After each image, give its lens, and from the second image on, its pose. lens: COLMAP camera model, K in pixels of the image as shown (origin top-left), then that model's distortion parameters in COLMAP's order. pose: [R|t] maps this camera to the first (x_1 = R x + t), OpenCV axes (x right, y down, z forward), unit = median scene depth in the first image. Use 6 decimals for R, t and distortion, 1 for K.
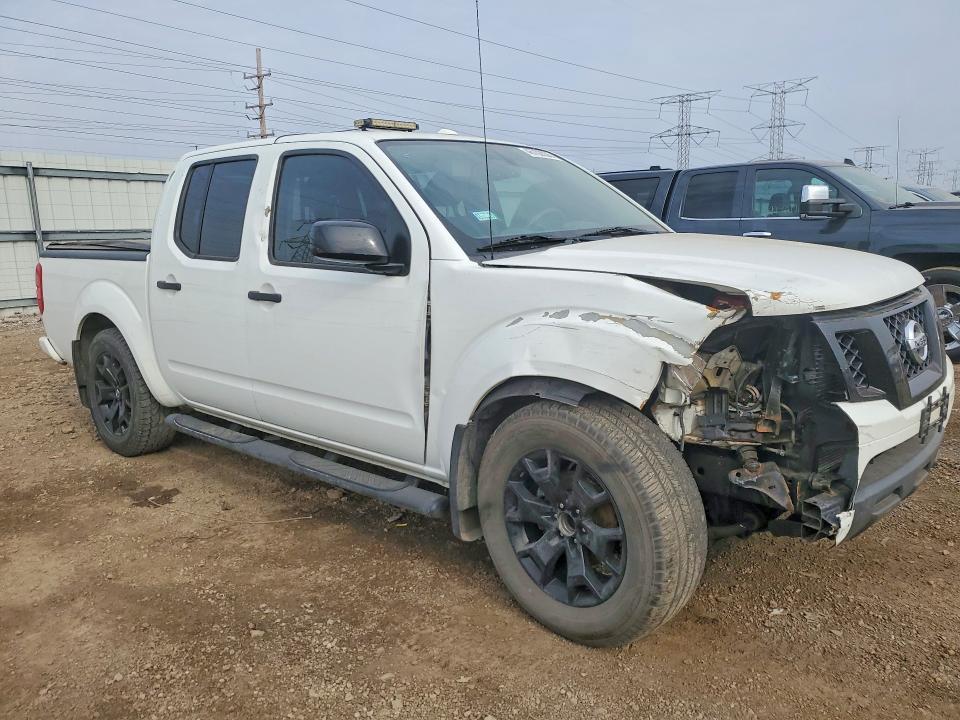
lens RADIAL K [[752.1, 0, 480.0], [0, 752.1, 360.0], [0, 0, 1]] dist [-0.002582, 0.000386]
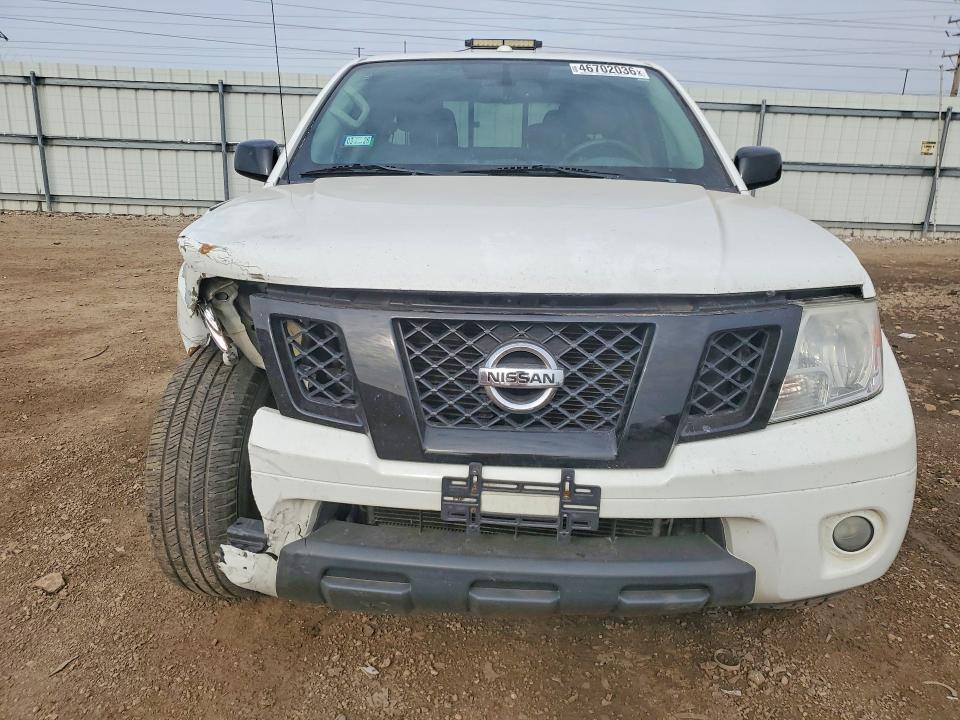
lens RADIAL K [[752.1, 0, 480.0], [0, 752.1, 360.0], [0, 0, 1]] dist [-0.002582, 0.000386]
pose [[0.611346, 0.234953, -0.755680, 0.748339], [-0.176196, 0.971352, 0.159467, -0.138716], [0.771499, 0.035658, 0.635230, 0.796777]]
